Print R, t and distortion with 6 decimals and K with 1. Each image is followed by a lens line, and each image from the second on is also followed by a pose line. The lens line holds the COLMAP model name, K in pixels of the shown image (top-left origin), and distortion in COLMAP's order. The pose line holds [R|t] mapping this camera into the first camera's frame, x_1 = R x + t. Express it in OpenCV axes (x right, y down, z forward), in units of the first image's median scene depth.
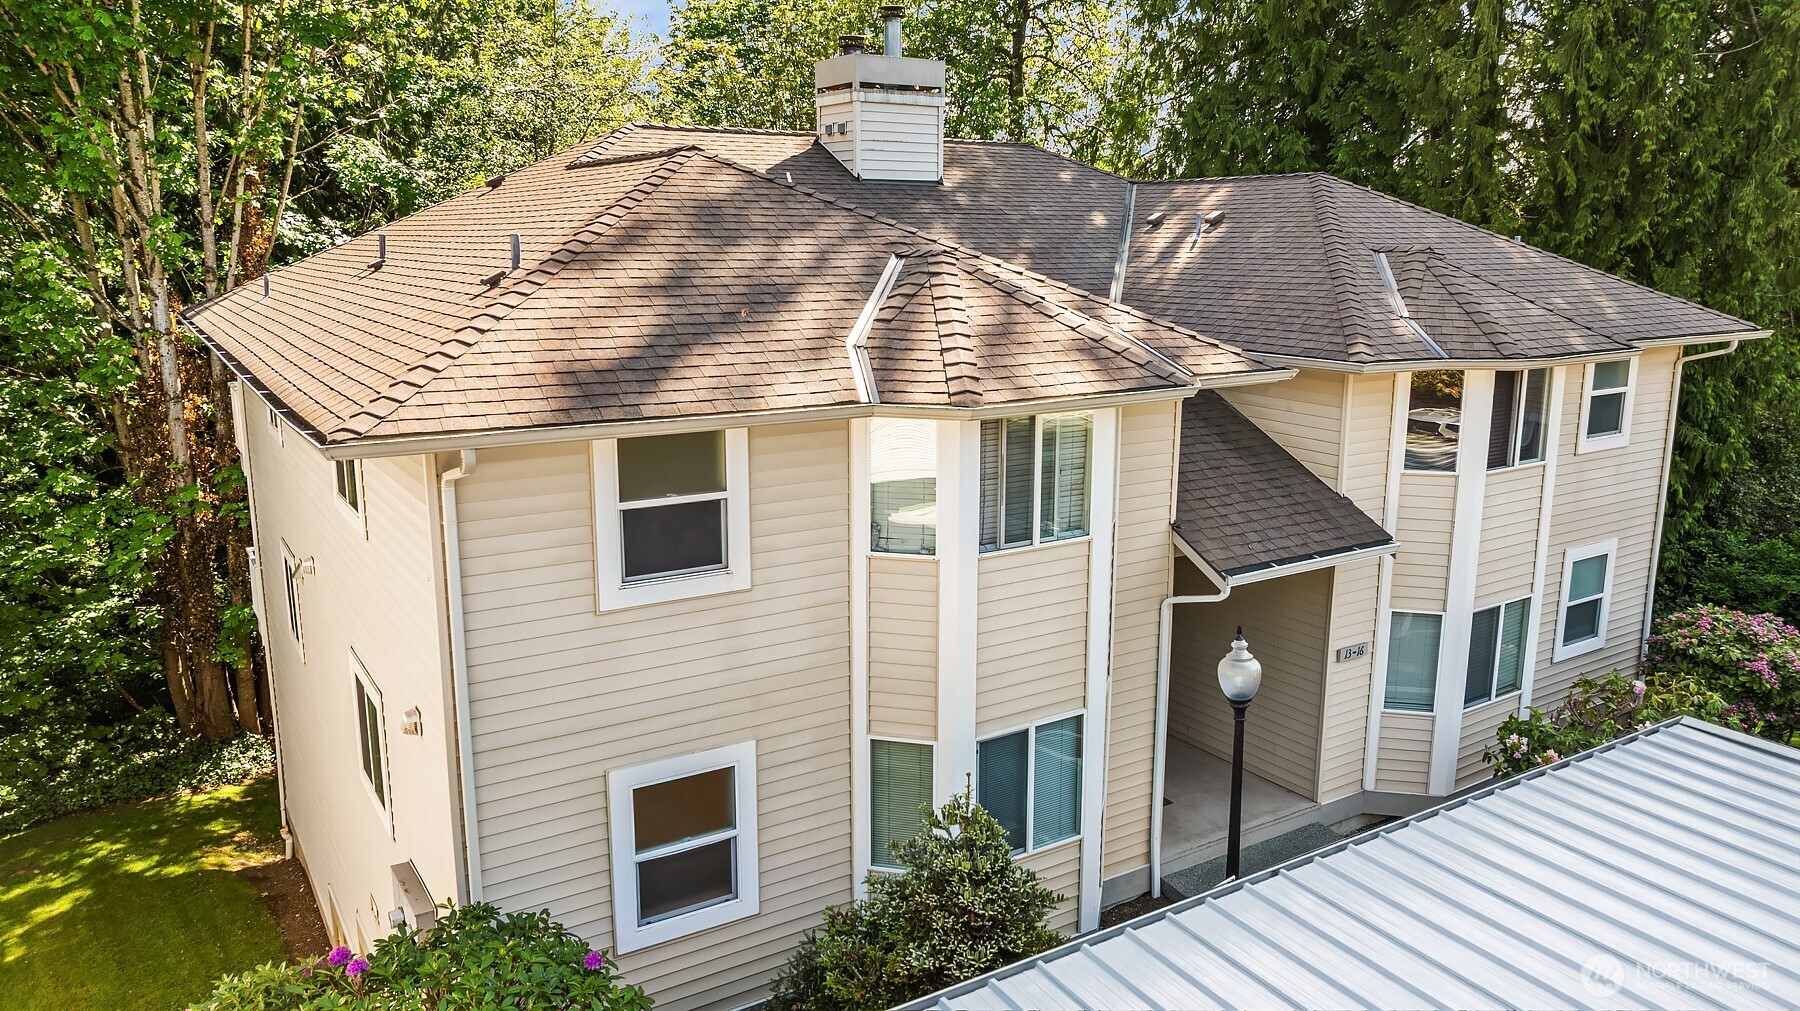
lens RADIAL K [[1288.5, 0, 900.0], [0, 1288.5, 505.5], [0, 0, 1]] dist [-0.008325, -0.001921]
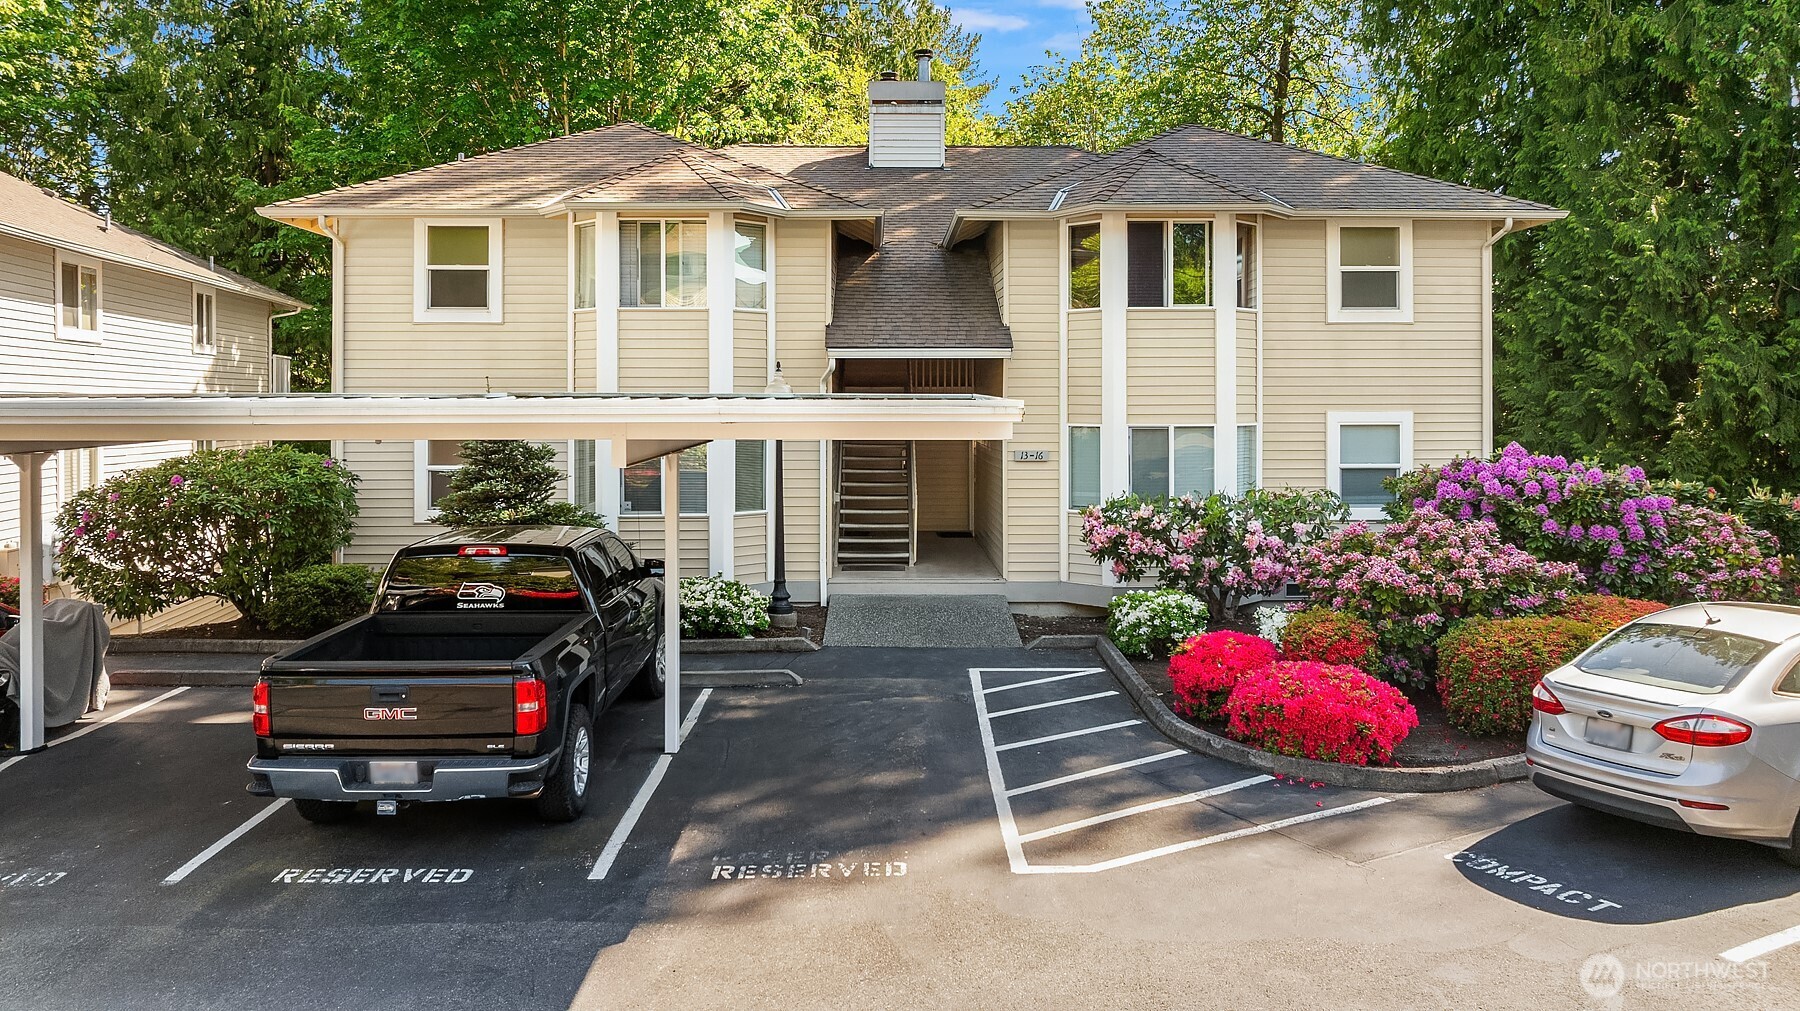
lens RADIAL K [[1288.5, 0, 900.0], [0, 1288.5, 505.5], [0, 0, 1]] dist [-0.008325, -0.001921]
pose [[0.851261, 0.035590, -0.523534, 0.932420], [-0.109719, 0.987716, -0.111258, 0.325631], [0.513144, 0.152152, 0.844709, -0.126941]]
